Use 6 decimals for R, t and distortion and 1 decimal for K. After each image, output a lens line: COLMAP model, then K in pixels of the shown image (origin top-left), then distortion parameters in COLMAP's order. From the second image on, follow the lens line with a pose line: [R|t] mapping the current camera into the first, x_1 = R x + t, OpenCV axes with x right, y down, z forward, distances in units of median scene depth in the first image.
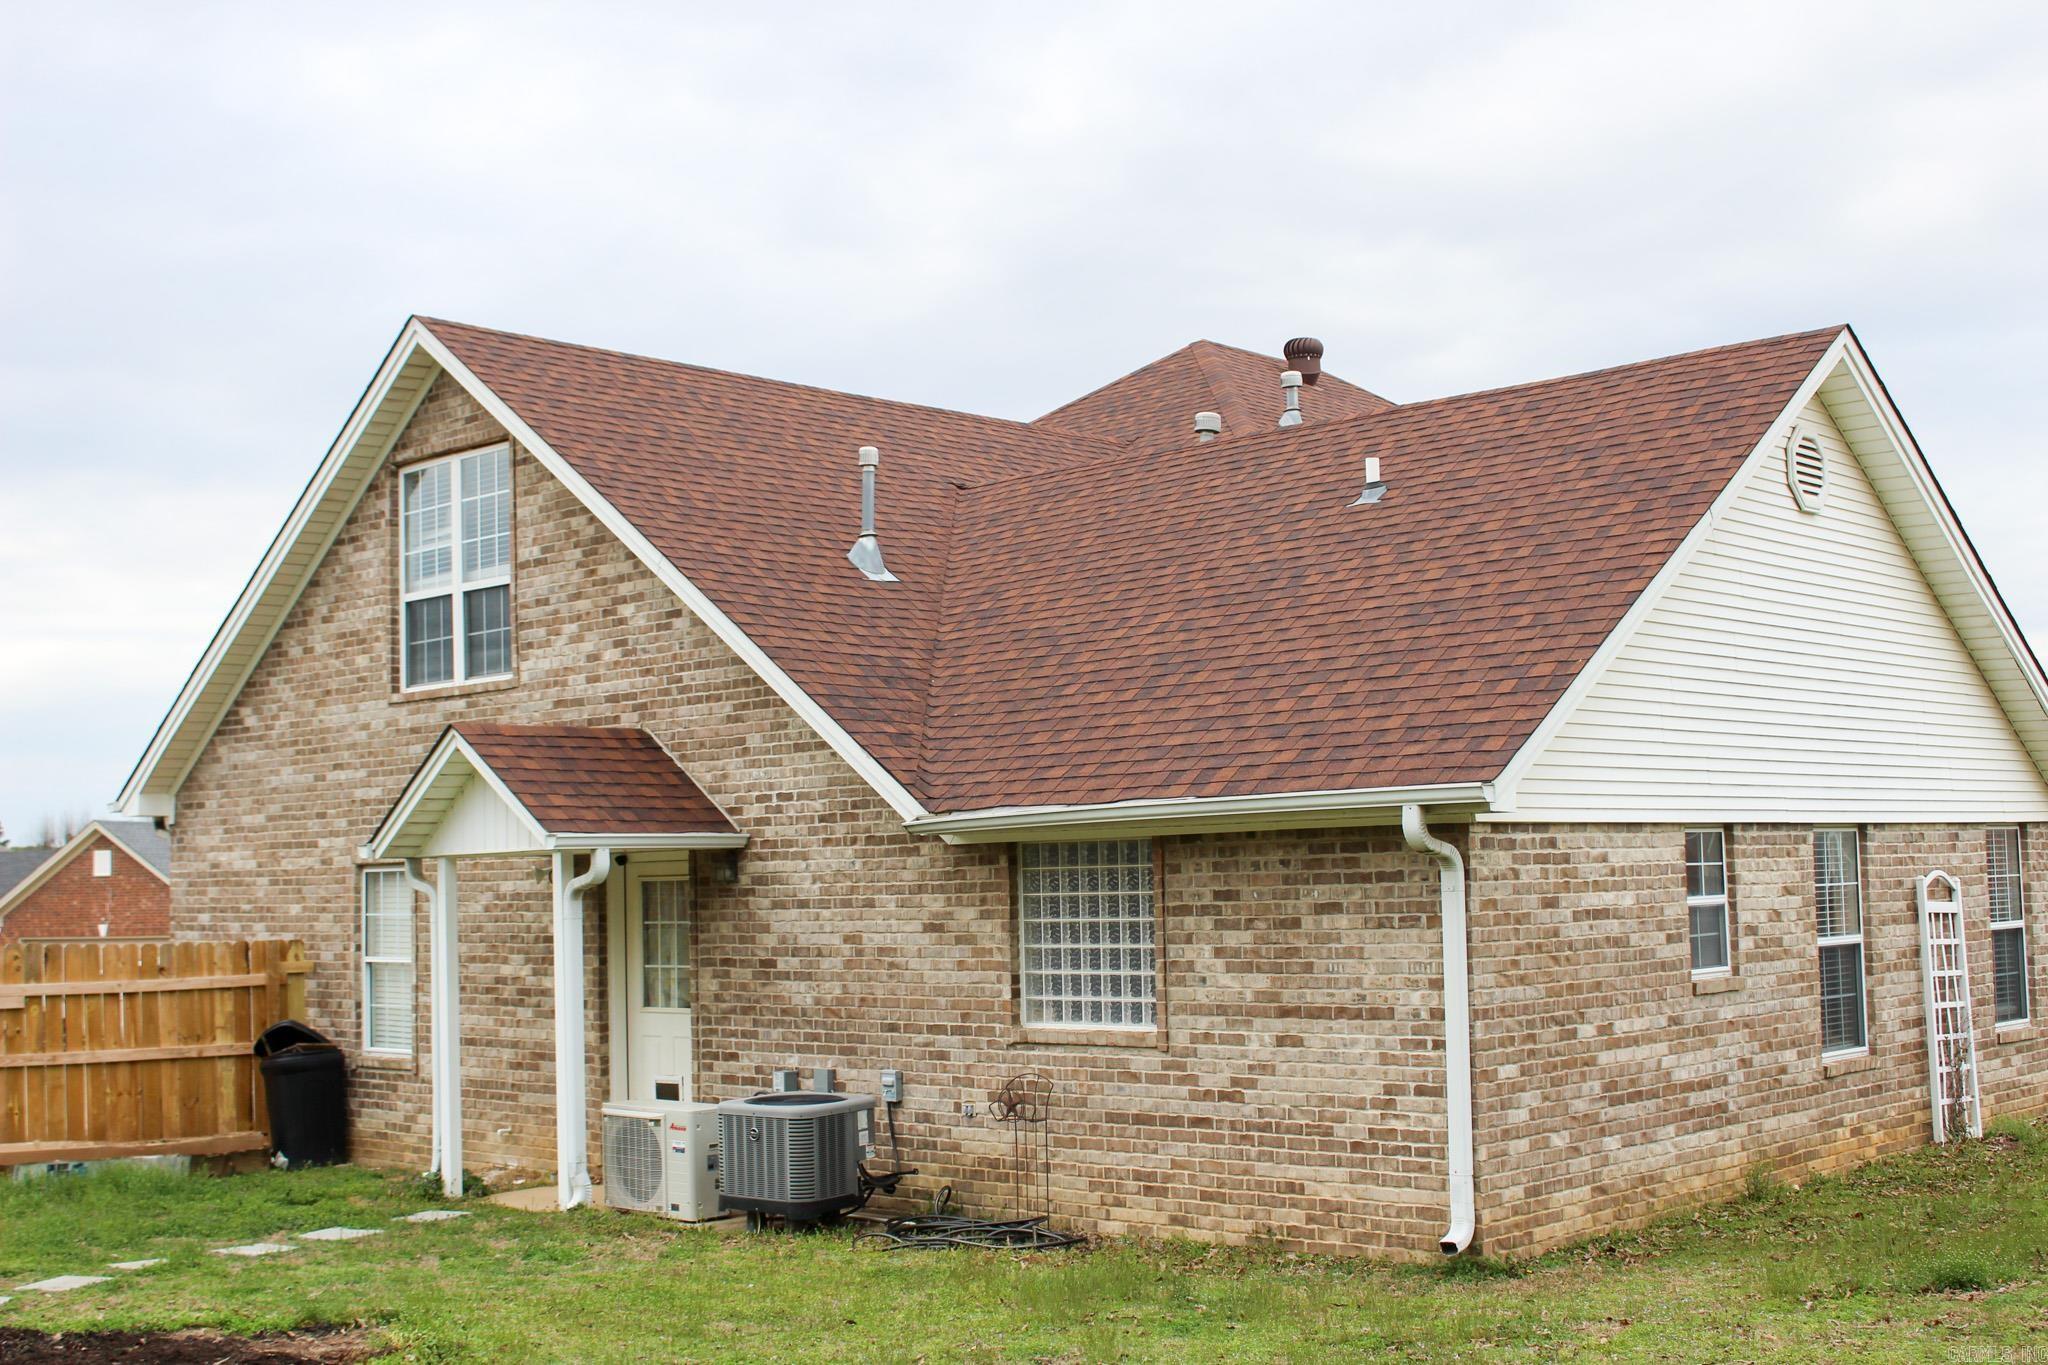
lens RADIAL K [[2482.7, 0, 1024.0], [0, 2482.7, 681.8], [0, 0, 1]] dist [-0.005172, 0.000000]
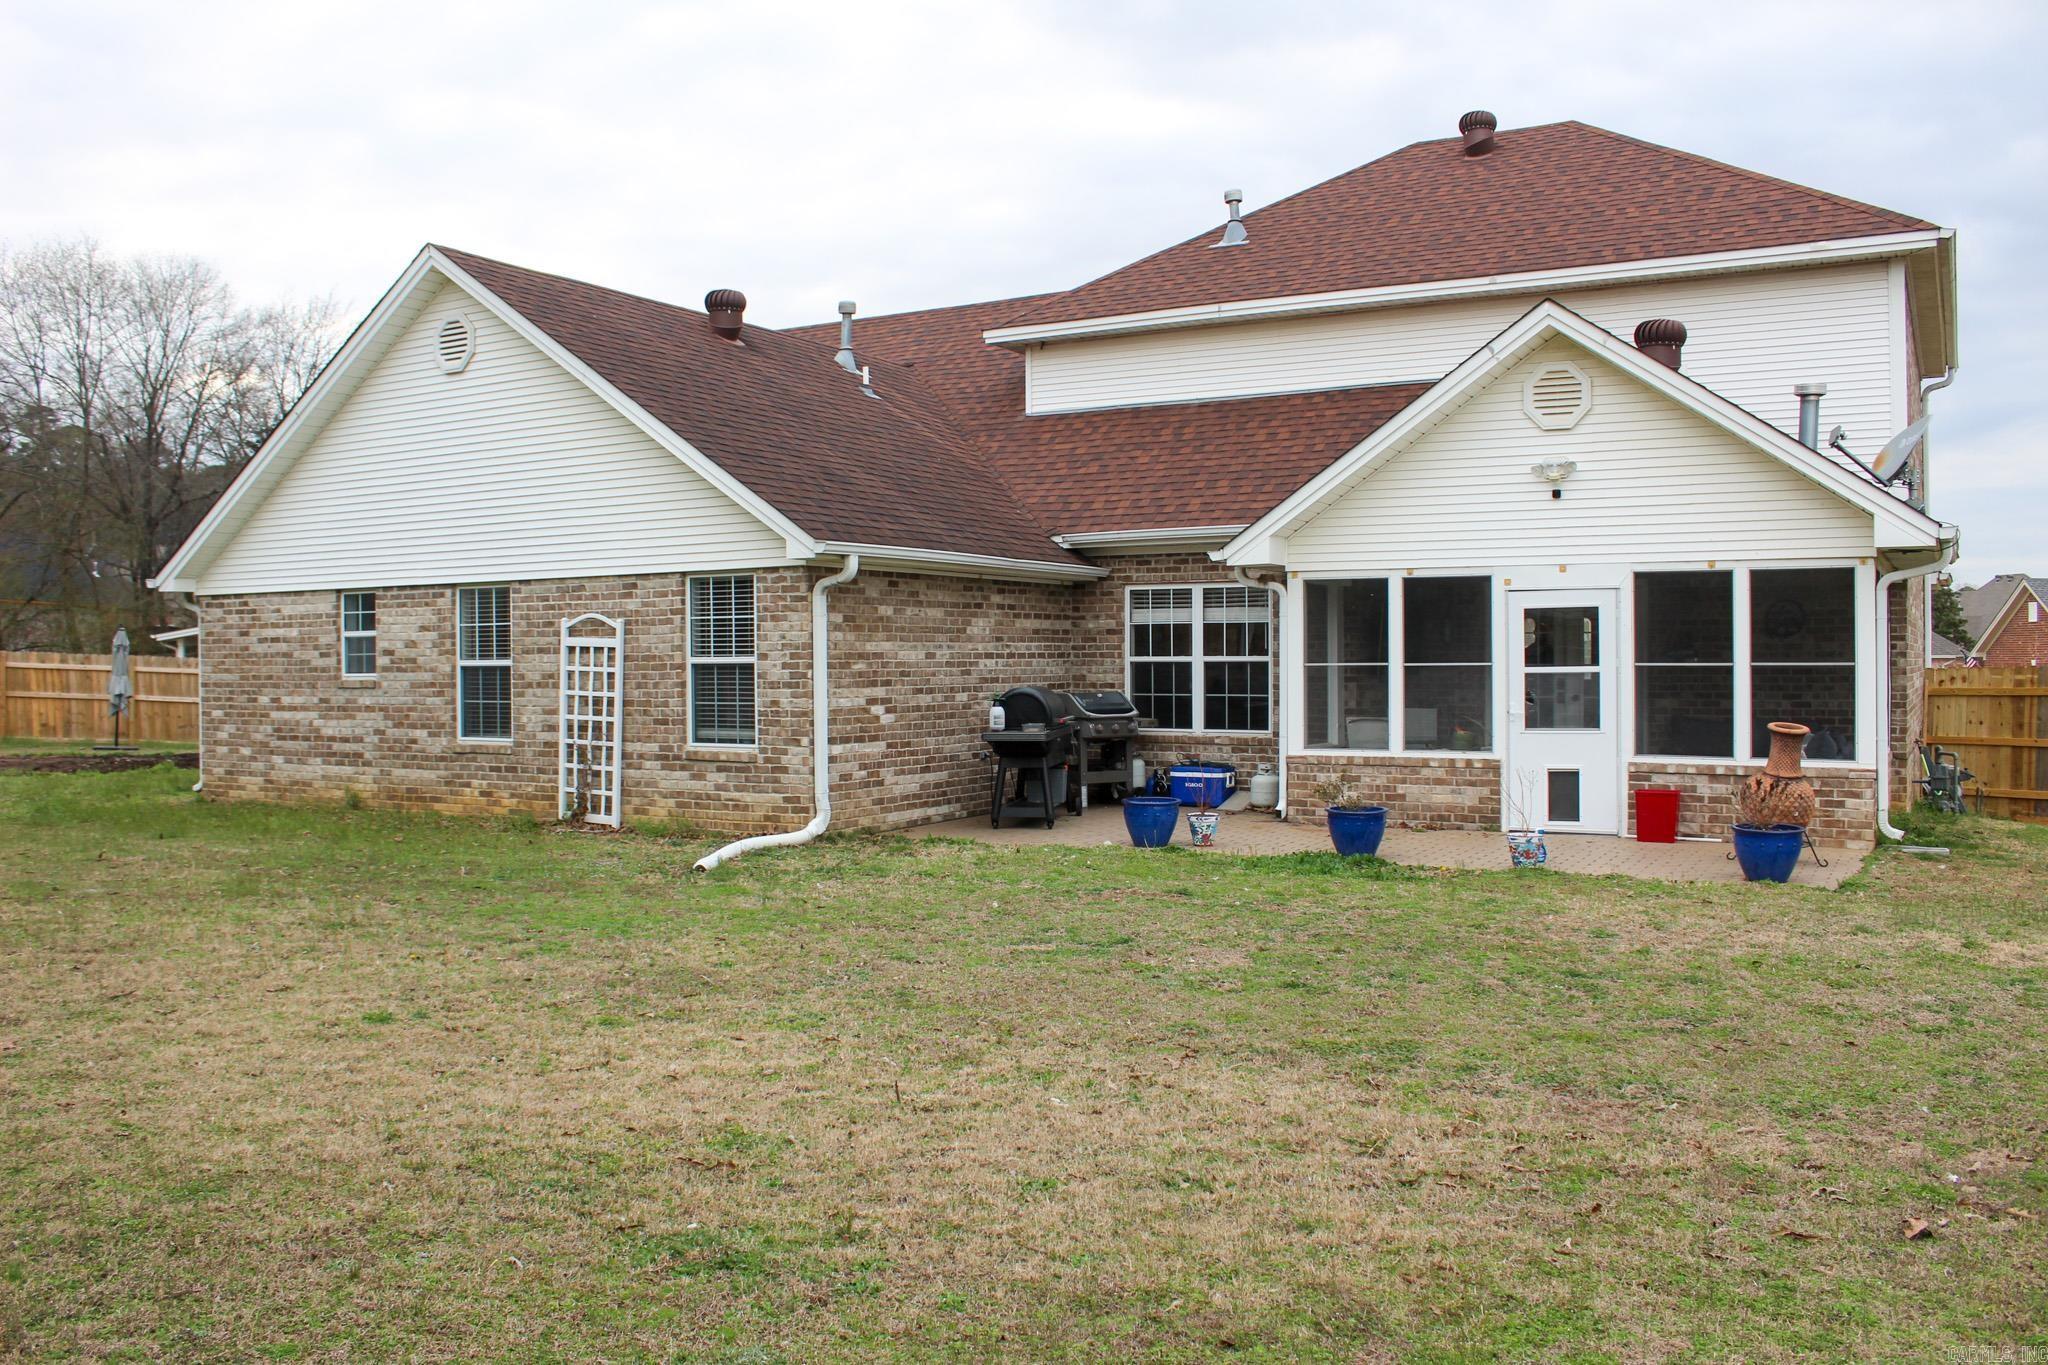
lens RADIAL K [[1697.6, 0, 1024.5], [0, 1697.6, 685.5], [0, 0, 1]] dist [-0.160791, 0.133716]
pose [[0.191775, 0.025695, -0.981102, 1.542263], [0.069457, 0.996795, 0.039683, 0.114747], [0.978978, -0.075755, 0.189376, 1.283093]]
